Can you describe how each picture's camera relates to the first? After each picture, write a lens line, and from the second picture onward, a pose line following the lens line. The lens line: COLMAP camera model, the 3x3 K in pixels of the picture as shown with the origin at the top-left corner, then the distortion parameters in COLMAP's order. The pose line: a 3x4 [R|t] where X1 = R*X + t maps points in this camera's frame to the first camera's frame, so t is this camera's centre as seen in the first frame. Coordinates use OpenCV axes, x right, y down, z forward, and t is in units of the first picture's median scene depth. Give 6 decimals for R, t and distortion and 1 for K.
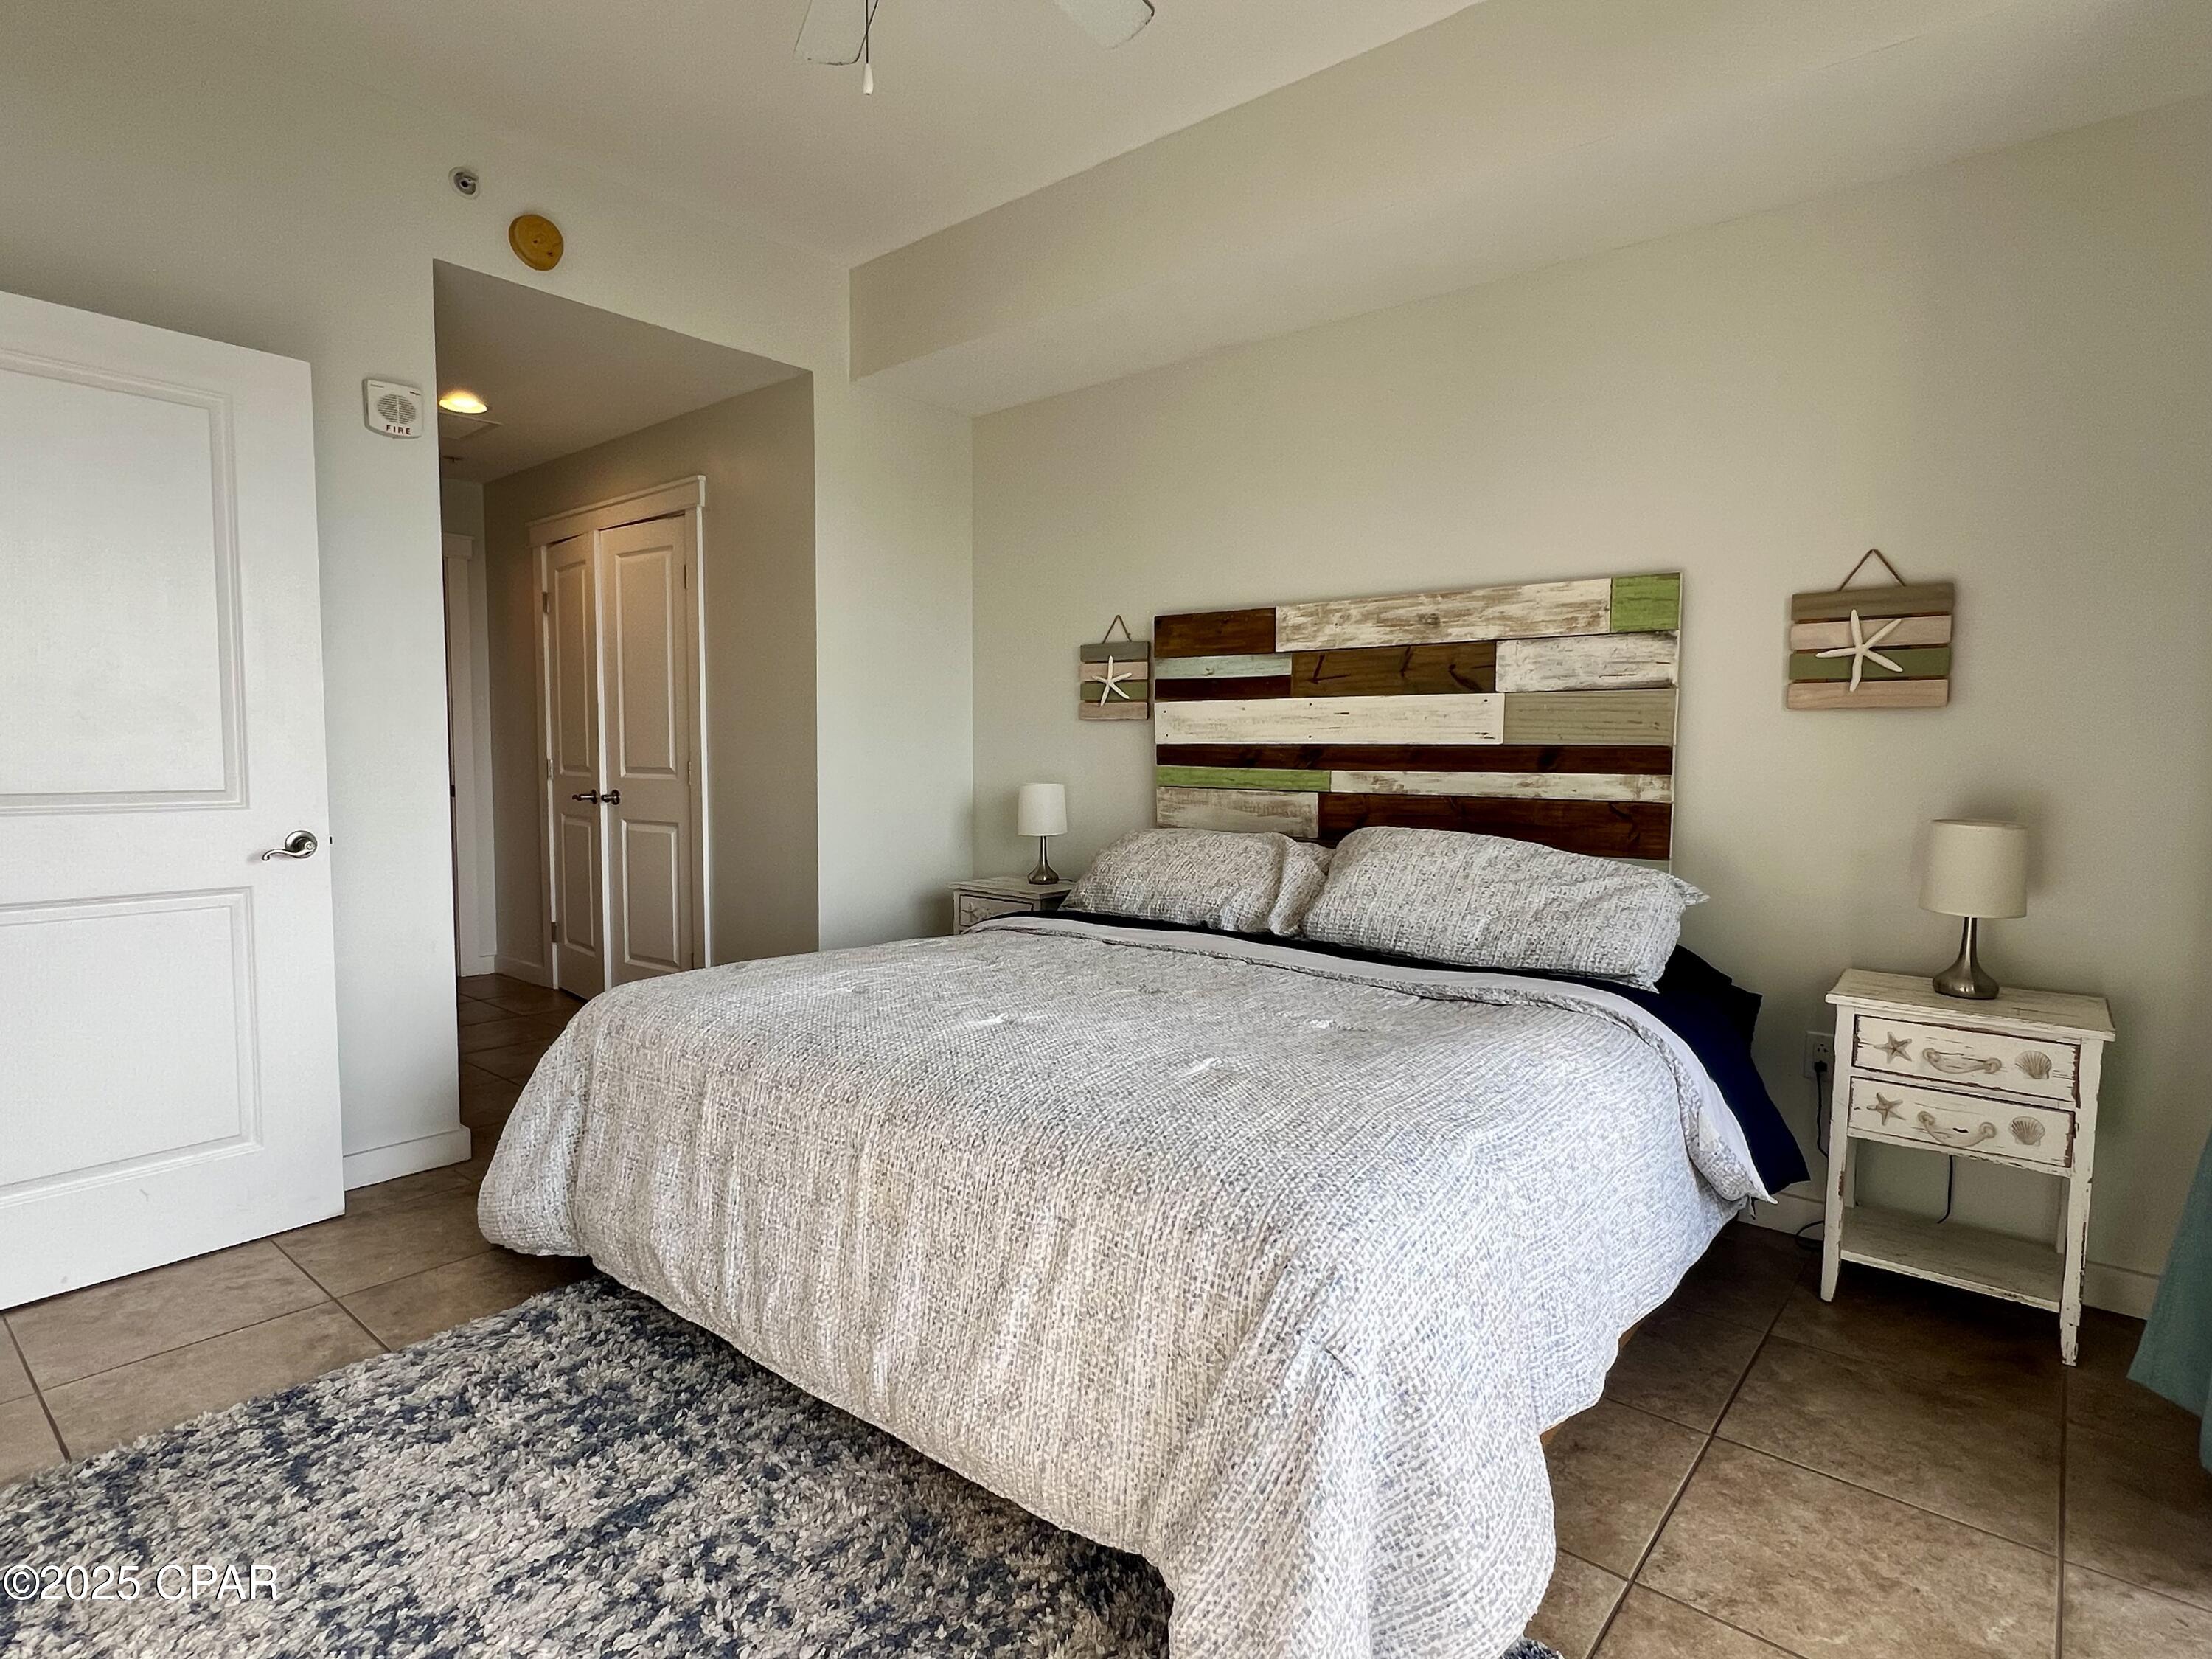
lens RADIAL K [[1162.3, 0, 1106.0], [0, 1162.3, 829.5], [0, 0, 1]] dist [0.001117, -0.000506]
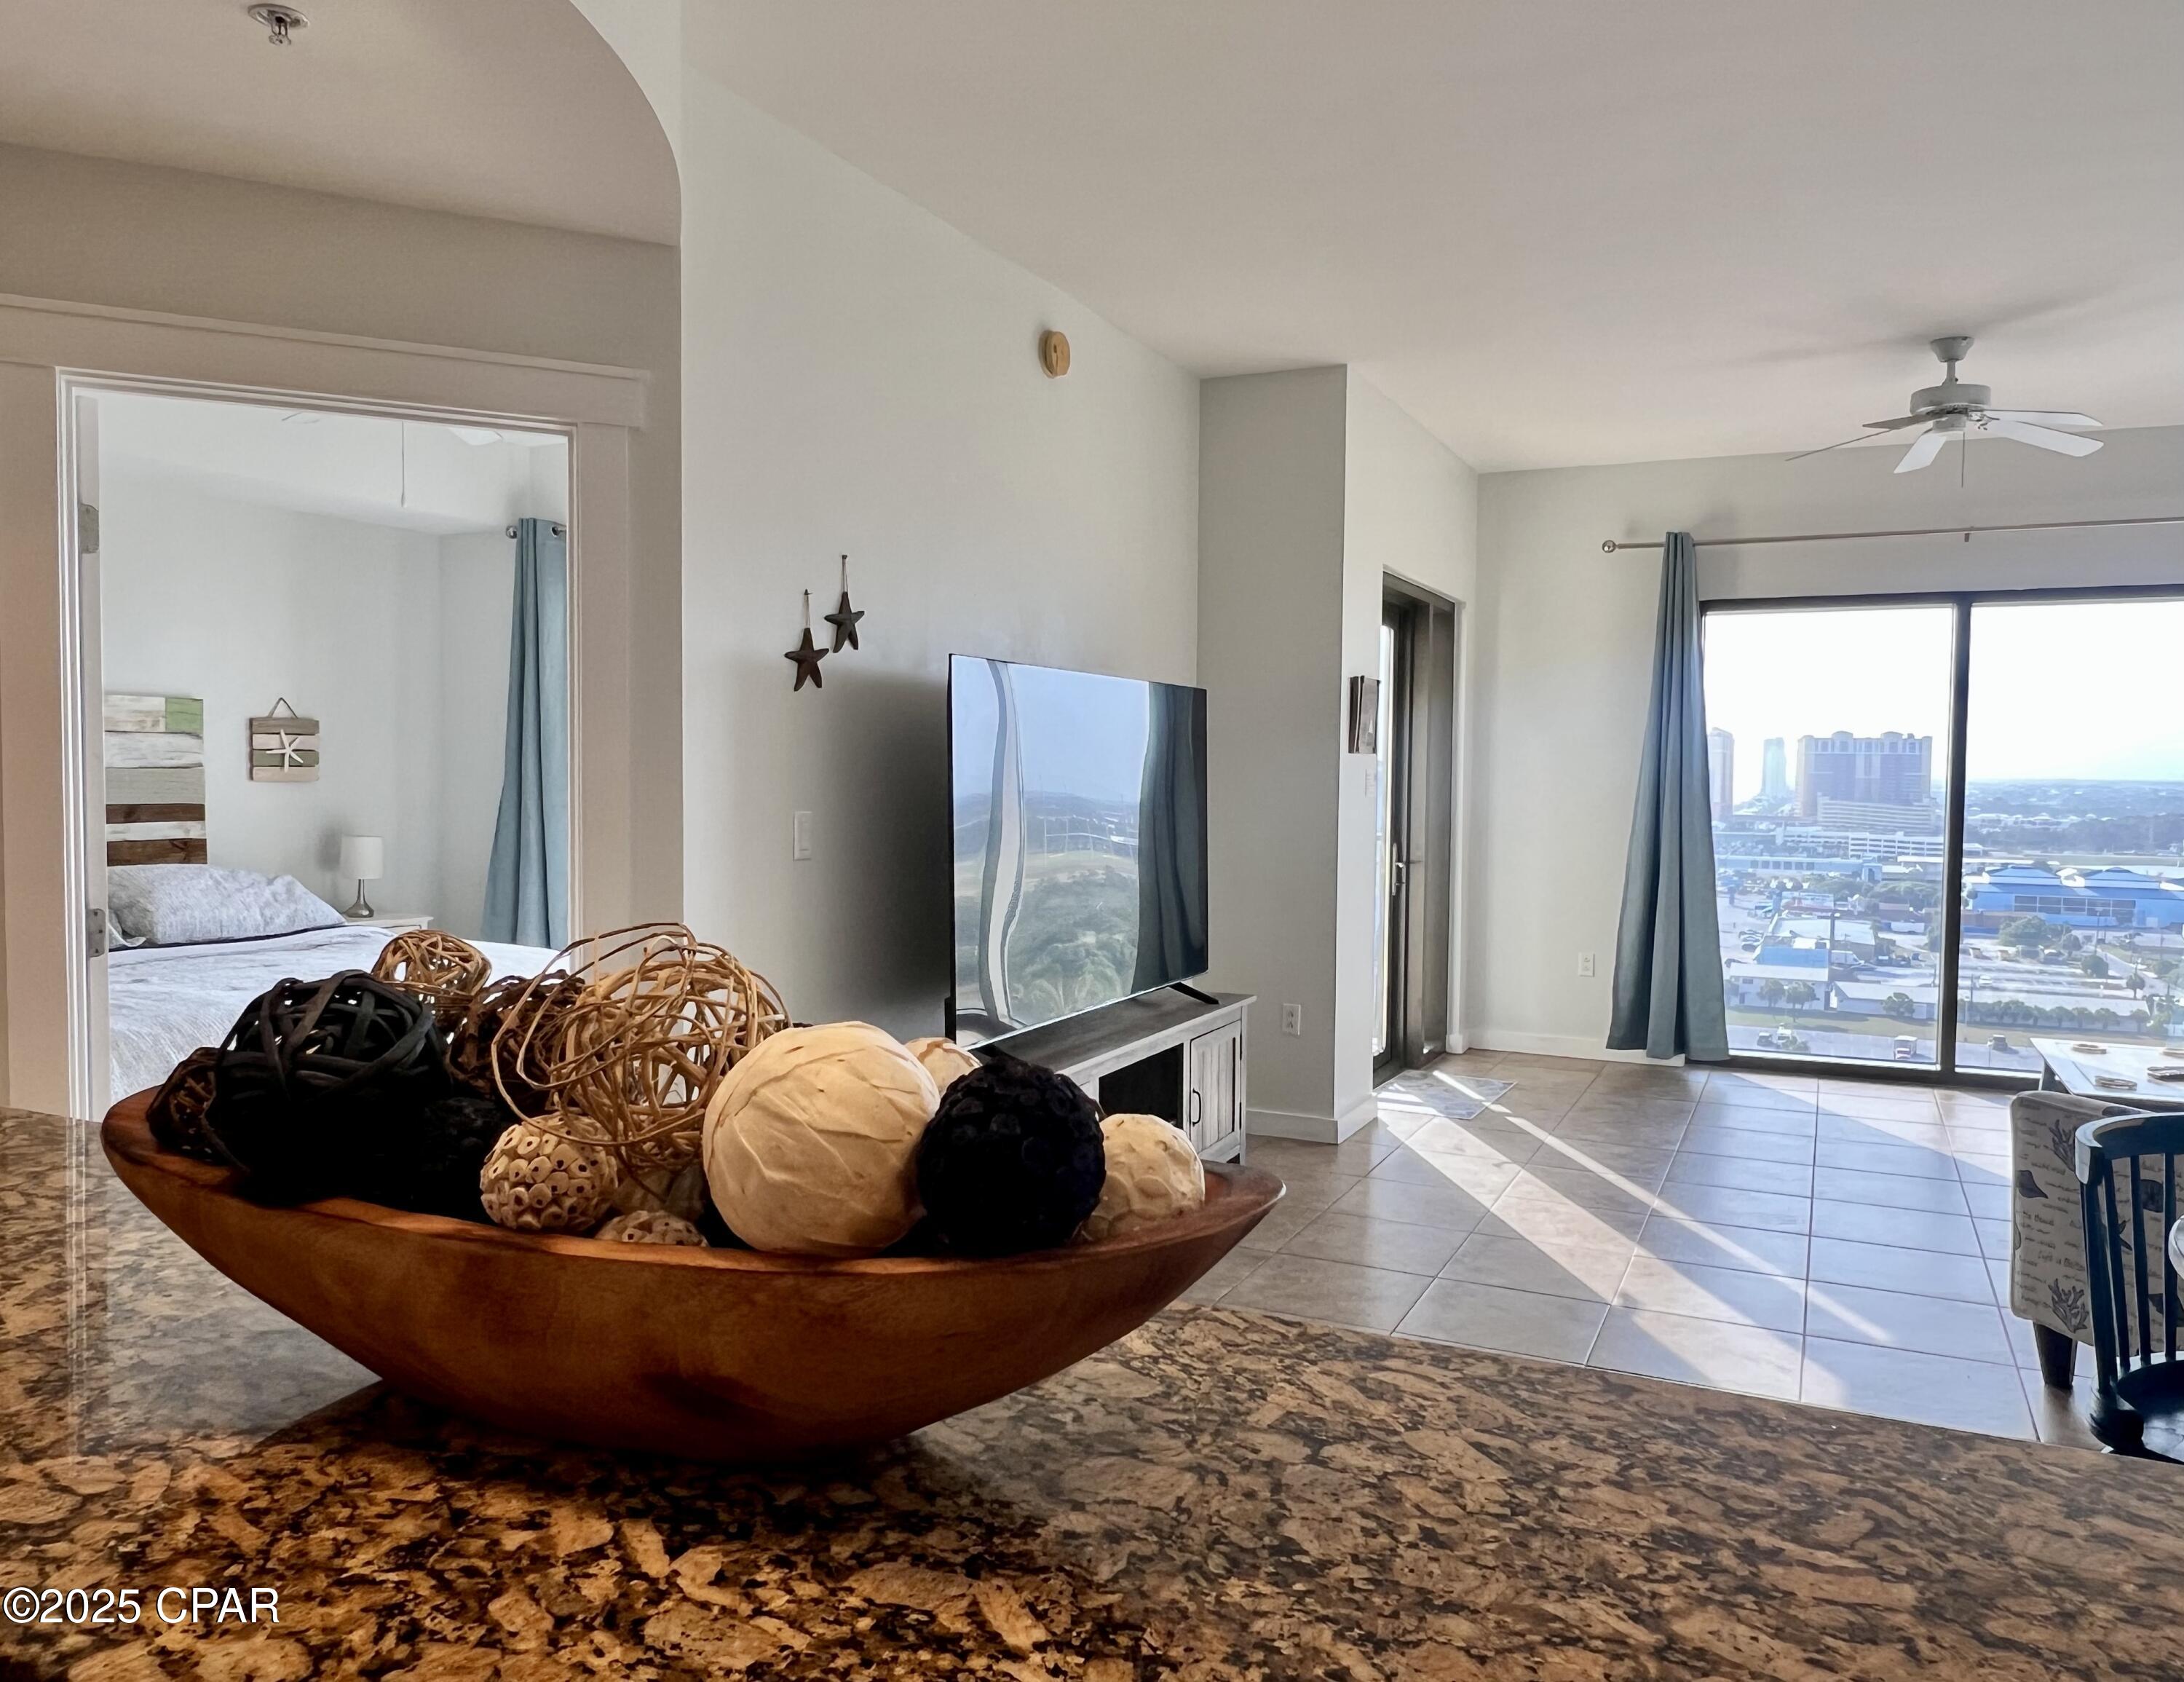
lens RADIAL K [[1575.9, 0, 1126.9], [0, 1575.9, 829.9], [0, 0, 1]] dist [-0.005493, -0.000452]
pose [[-0.275124, -0.048963, 0.960161, -1.791586], [0.059415, 0.995927, 0.067812, -0.096301], [-0.959571, 0.075705, -0.271095, 0.317073]]
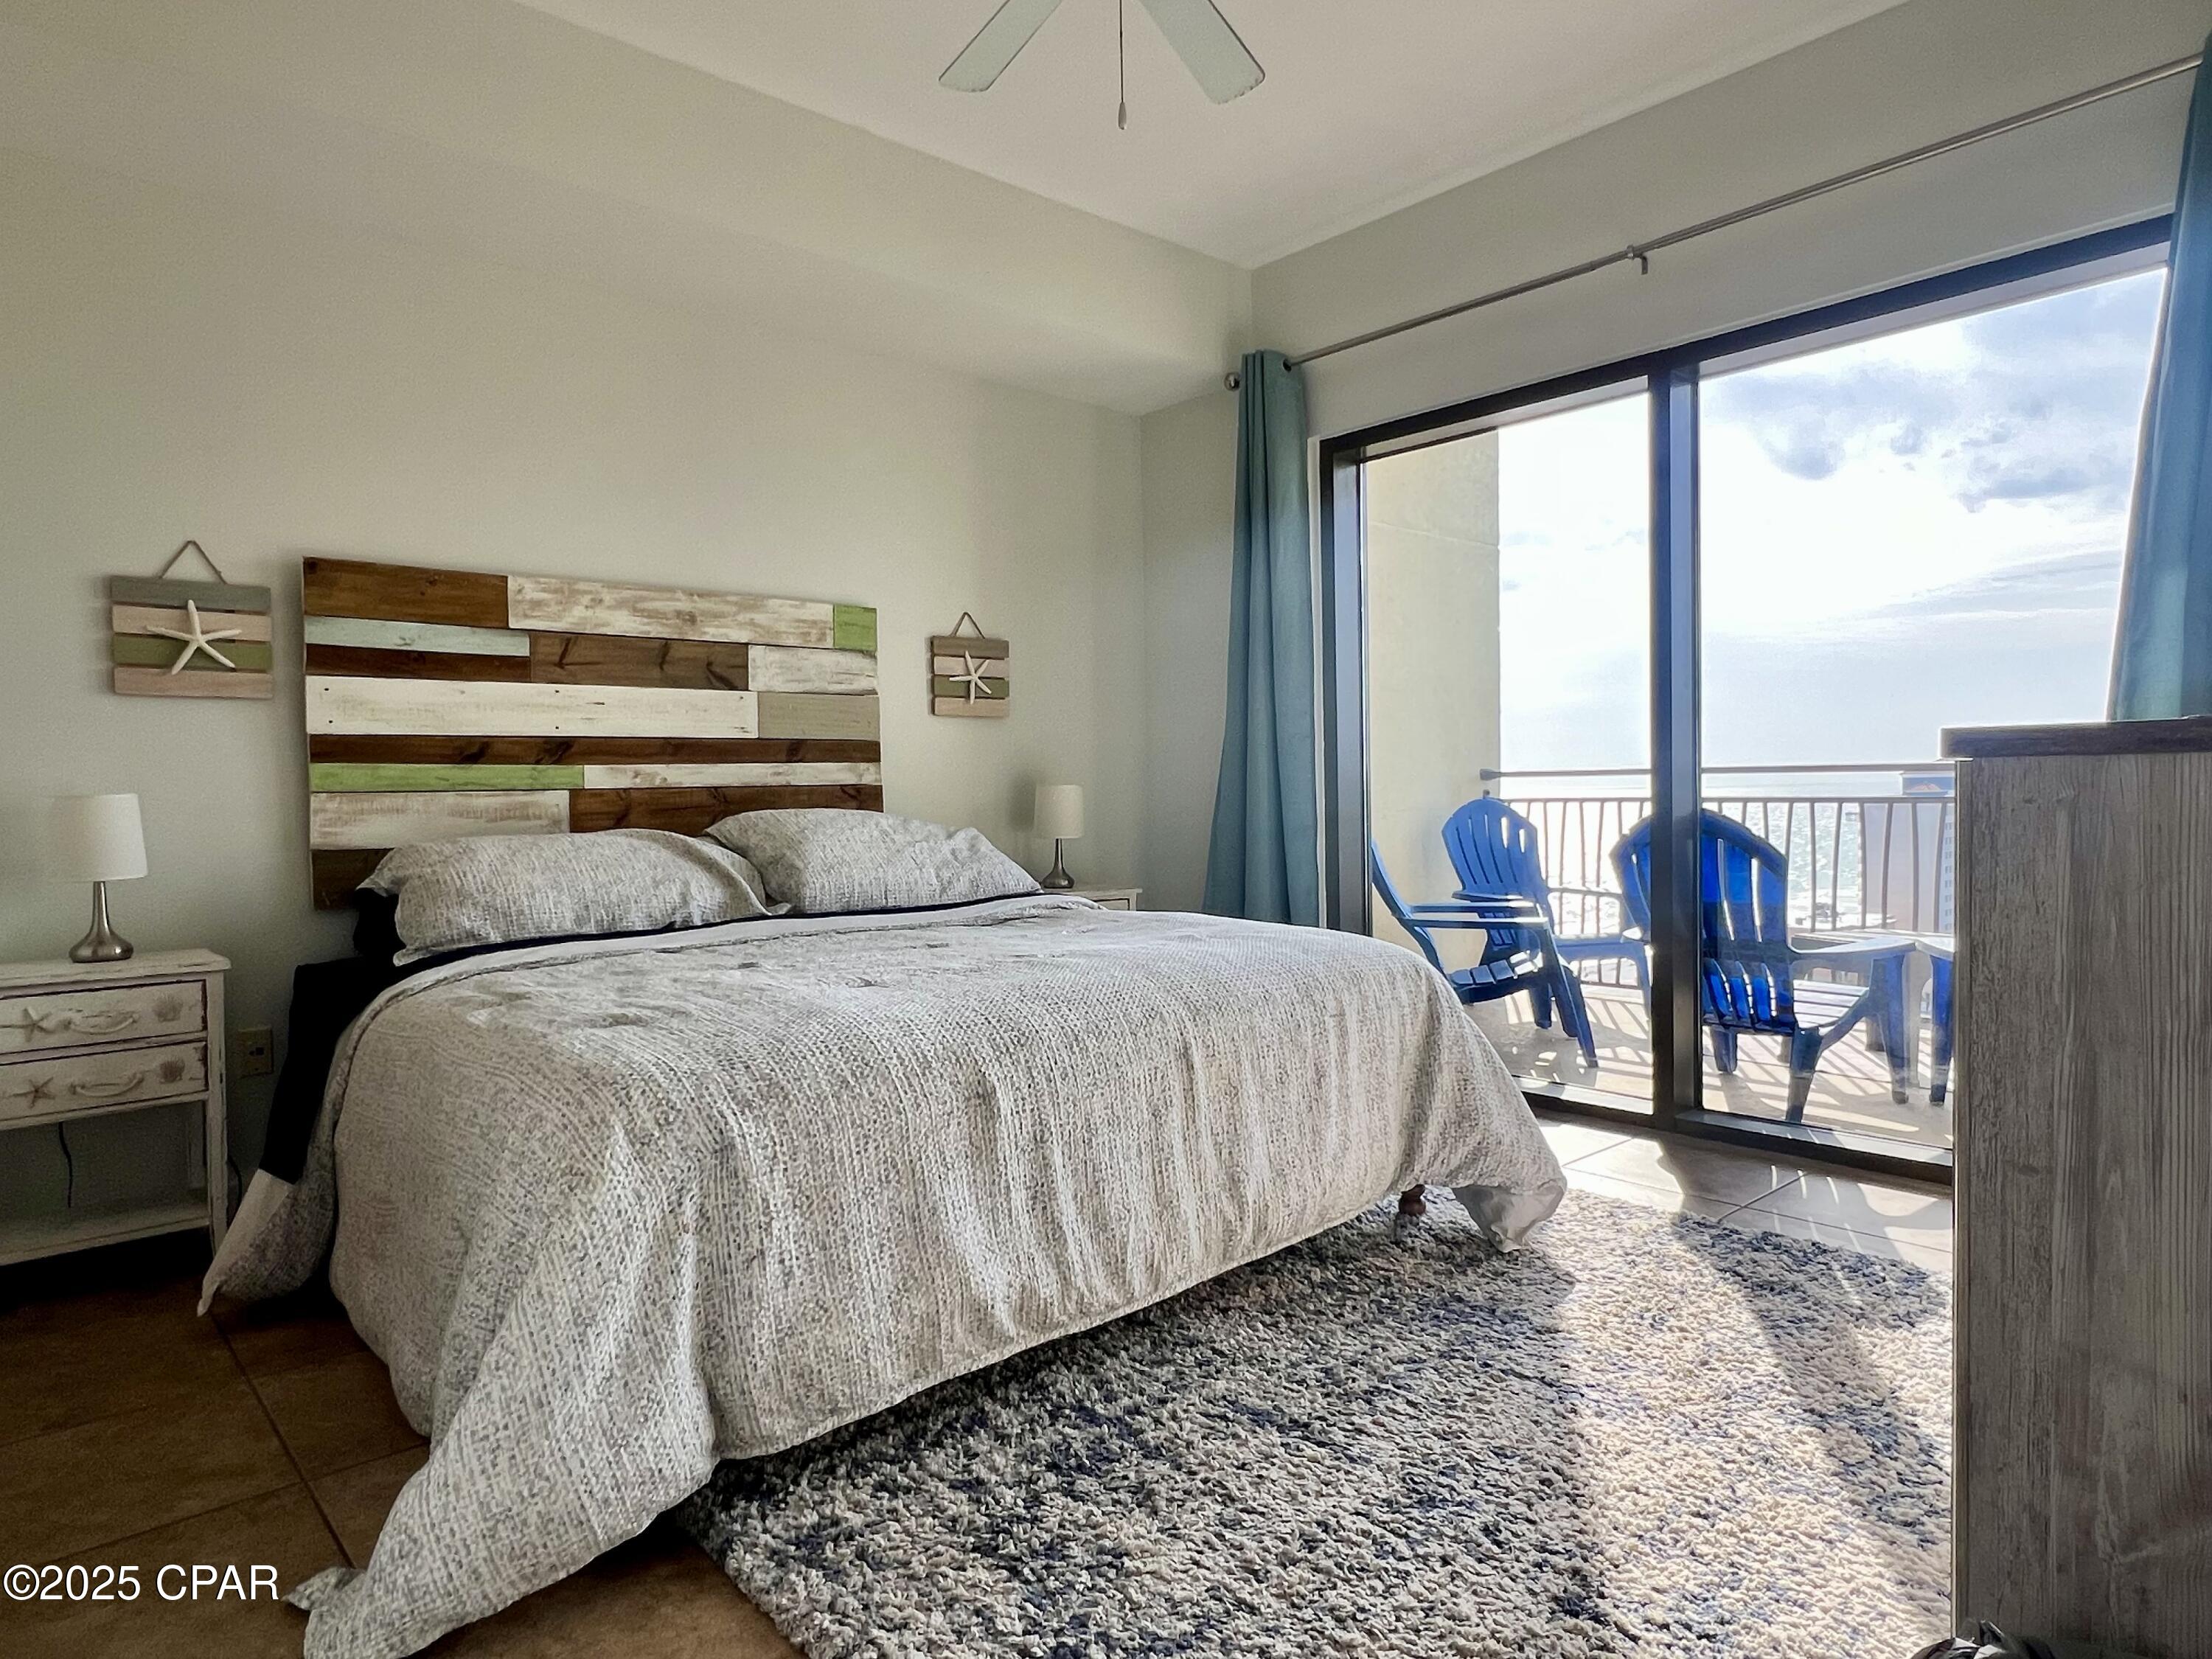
lens RADIAL K [[1306.3, 0, 1106.0], [0, 1306.3, 829.5], [0, 0, 1]] dist [-0.003779, -0.000447]
pose [[0.136624, -0.037556, 0.989911, -0.832095], [0.093822, 0.995280, 0.024811, 0.013610], [-0.986170, 0.089486, 0.139503, 0.495064]]
